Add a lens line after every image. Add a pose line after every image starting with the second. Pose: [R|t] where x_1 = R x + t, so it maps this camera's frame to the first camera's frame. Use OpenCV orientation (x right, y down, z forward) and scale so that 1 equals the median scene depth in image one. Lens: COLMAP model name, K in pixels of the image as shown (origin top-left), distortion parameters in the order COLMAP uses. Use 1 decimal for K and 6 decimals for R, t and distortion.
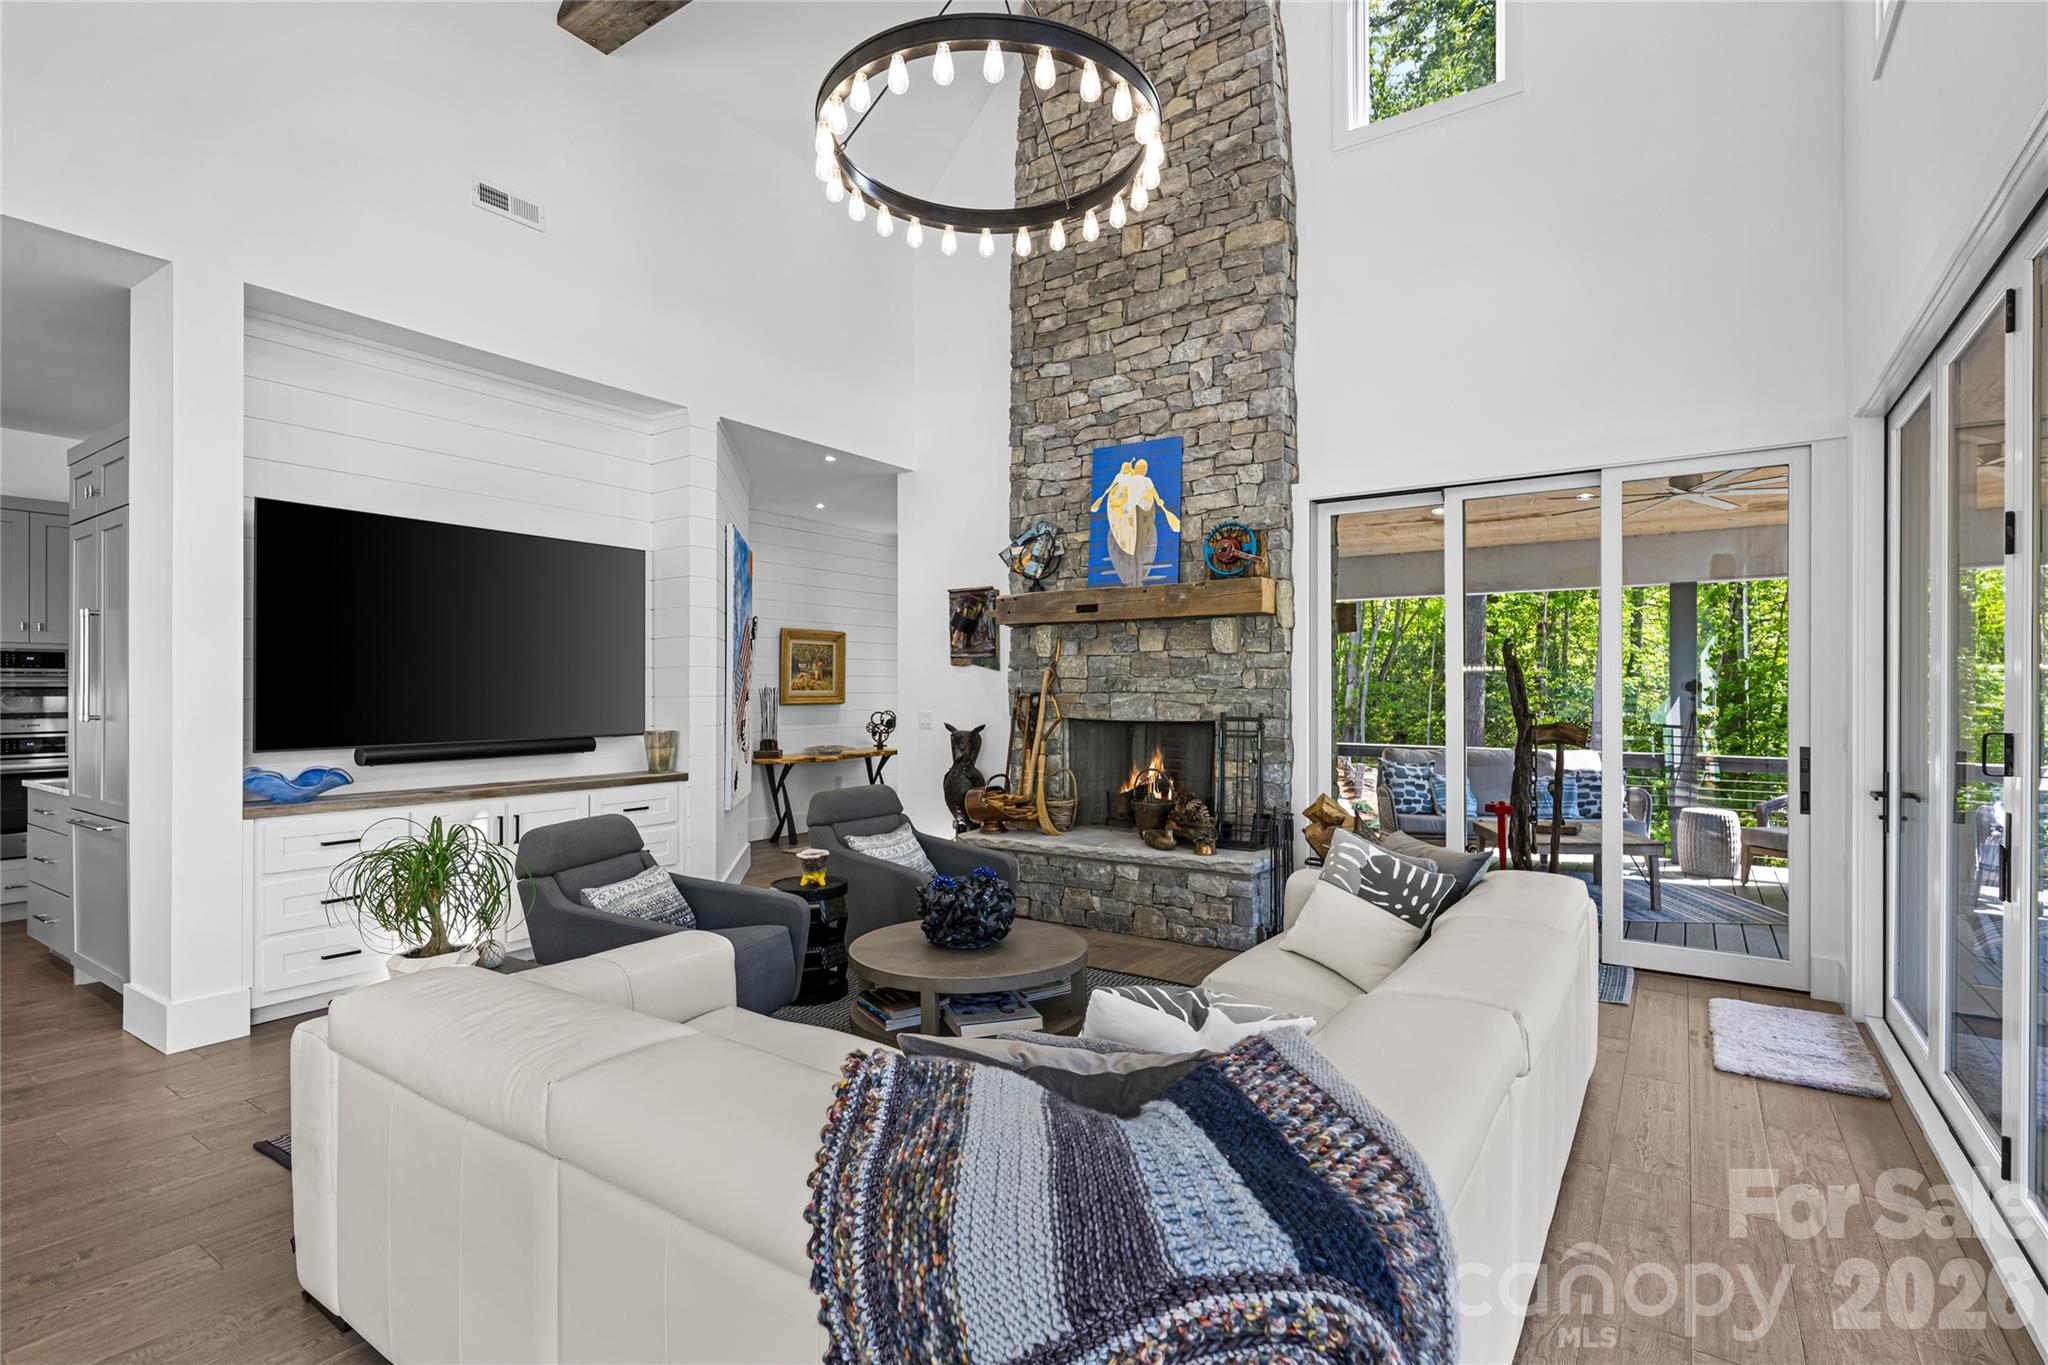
lens RADIAL K [[978.5, 0, 1024.0], [0, 978.5, 682.5], [0, 0, 1]] dist [-0.000747, 0.000745]
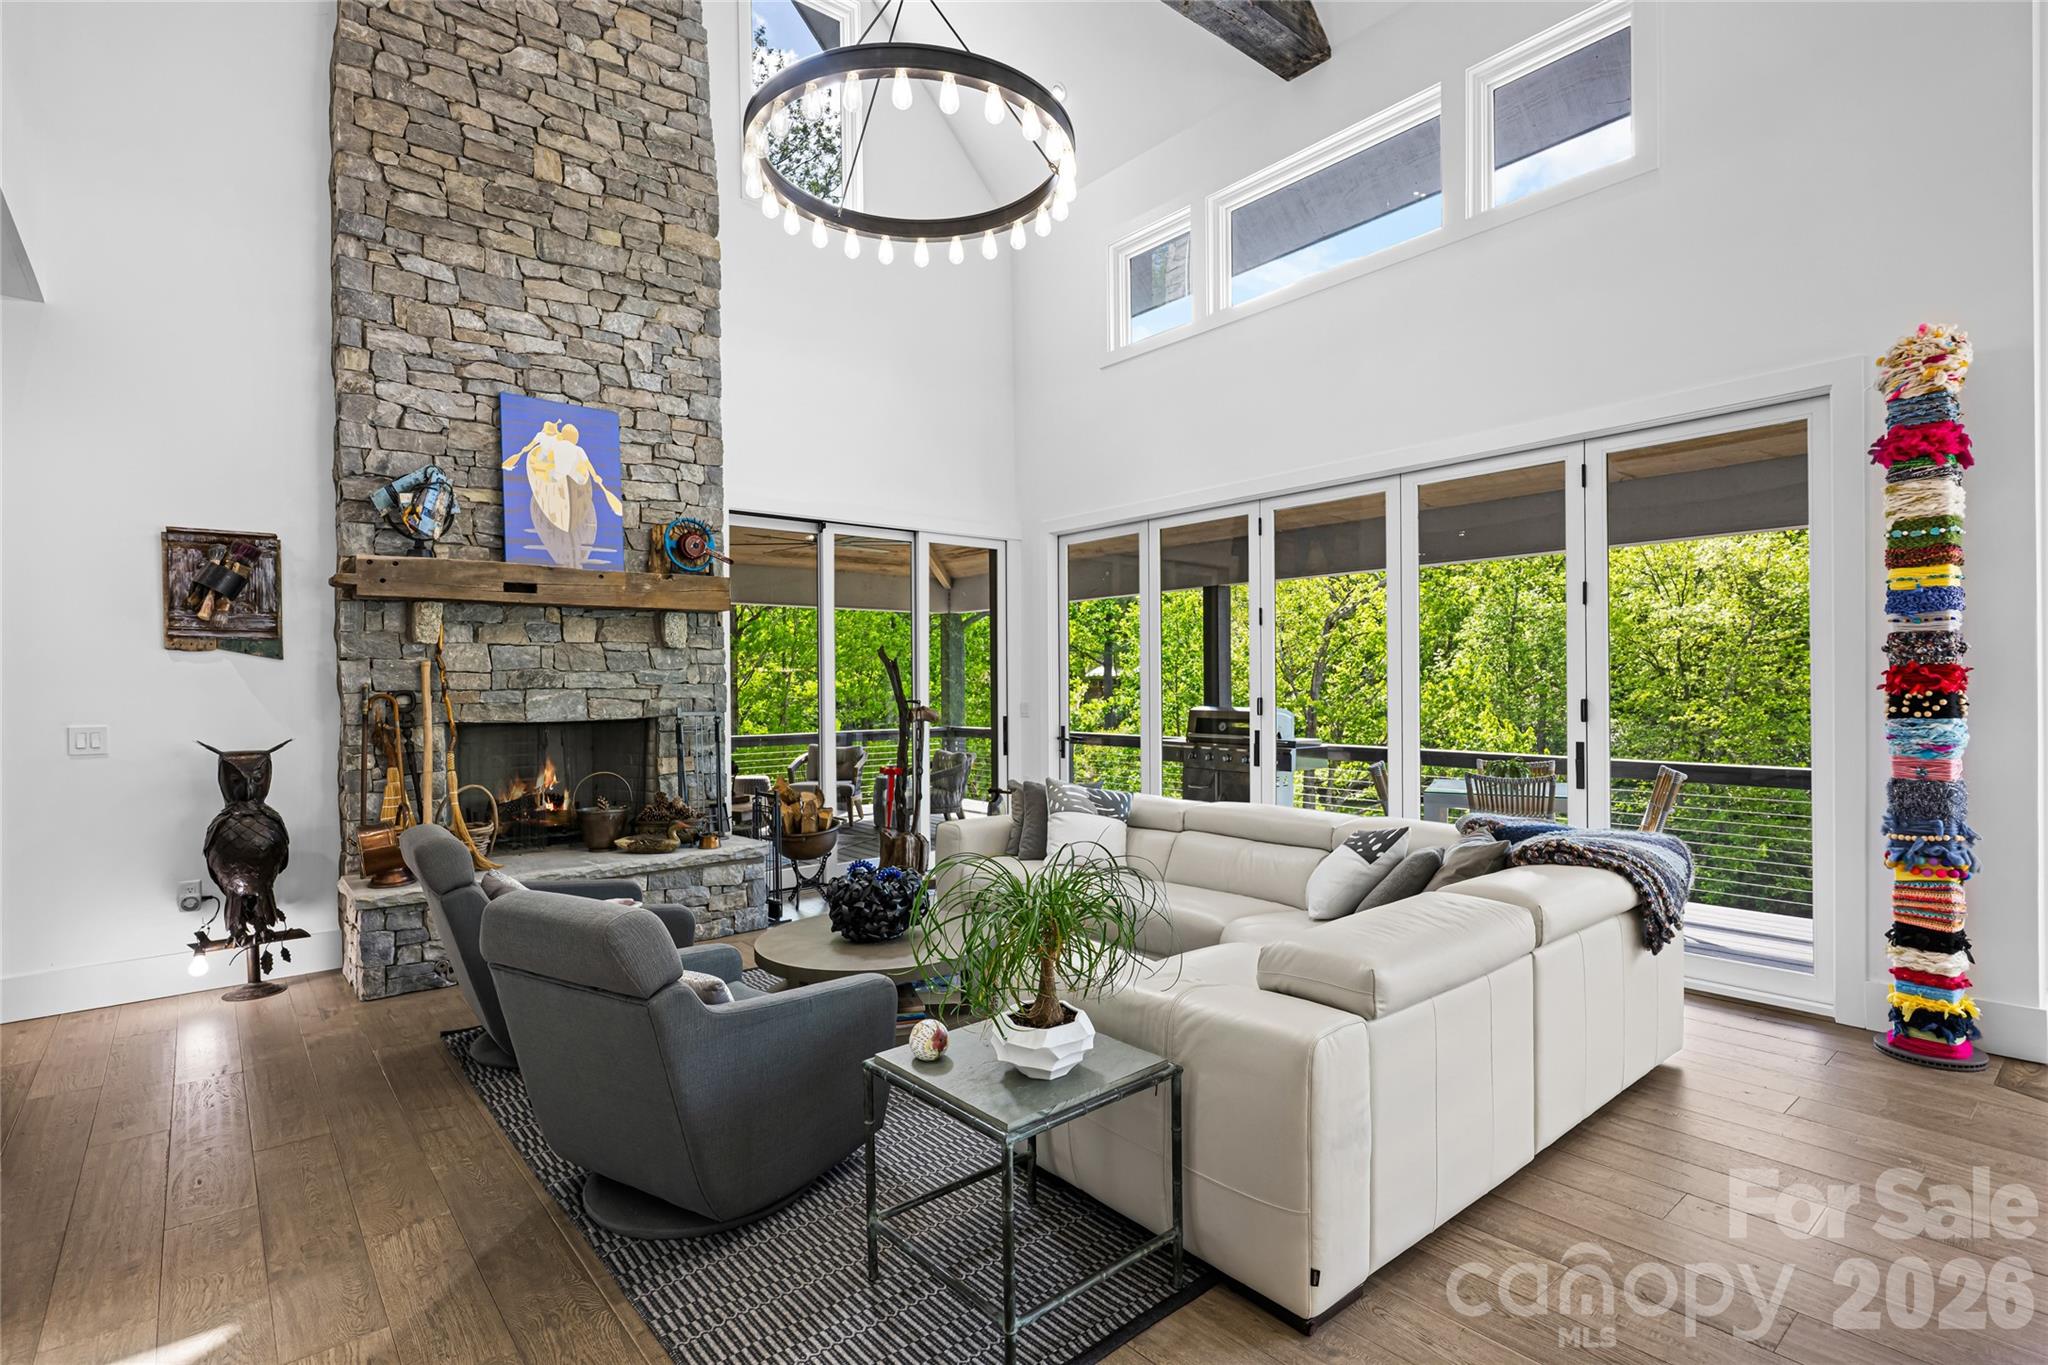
lens RADIAL K [[978.5, 0, 1024.0], [0, 978.5, 682.5], [0, 0, 1]] dist [-0.000747, 0.000745]
pose [[0.268881, -0.000103, 0.963173, -0.621963], [0.001502, 0.999999, -0.000312, 0.005401], [-0.963172, 0.001530, 0.268881, 0.372083]]
